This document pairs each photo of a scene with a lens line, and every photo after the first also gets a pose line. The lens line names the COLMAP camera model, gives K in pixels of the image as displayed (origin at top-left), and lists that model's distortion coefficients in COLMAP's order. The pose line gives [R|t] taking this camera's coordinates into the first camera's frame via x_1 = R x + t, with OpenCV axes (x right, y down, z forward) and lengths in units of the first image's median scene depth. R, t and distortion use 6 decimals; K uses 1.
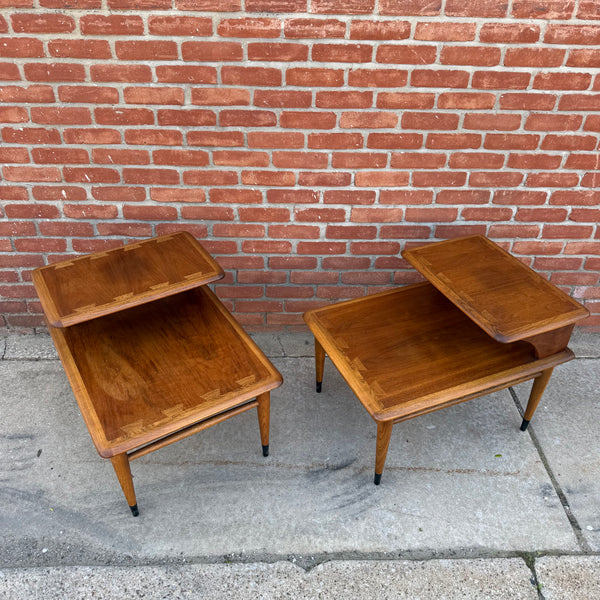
lens RADIAL K [[558.5, 0, 297.6], [0, 558.5, 302.3], [0, 0, 1]] dist [0.100950, -0.175827]
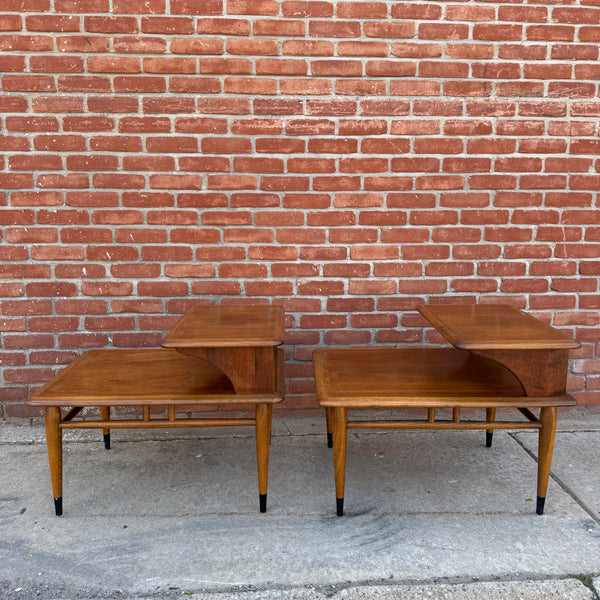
lens RADIAL K [[556.9, 0, 299.9], [0, 556.9, 301.9], [0, 0, 1]] dist [0.134715, -0.243527]
pose [[0.999373, -0.027175, 0.022675, -0.027590], [0.034158, 0.908340, -0.416835, 0.346634], [-0.009270, 0.417349, 0.908699, 0.037749]]
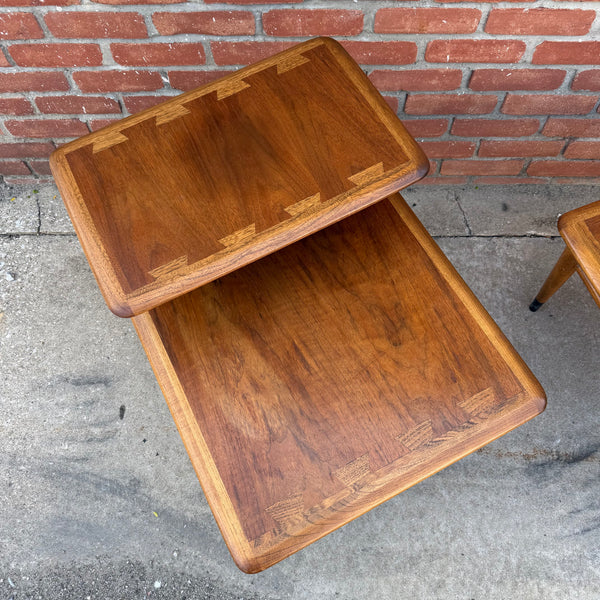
lens RADIAL K [[574.5, 0, 302.1], [0, 574.5, 304.3], [0, 0, 1]] dist [0.012993, -0.029049]
pose [[0.996158, 0.031989, -0.081528, -0.184067], [0.011977, 0.872401, 0.488644, -0.177356], [0.086756, -0.487742, 0.868666, 0.470627]]
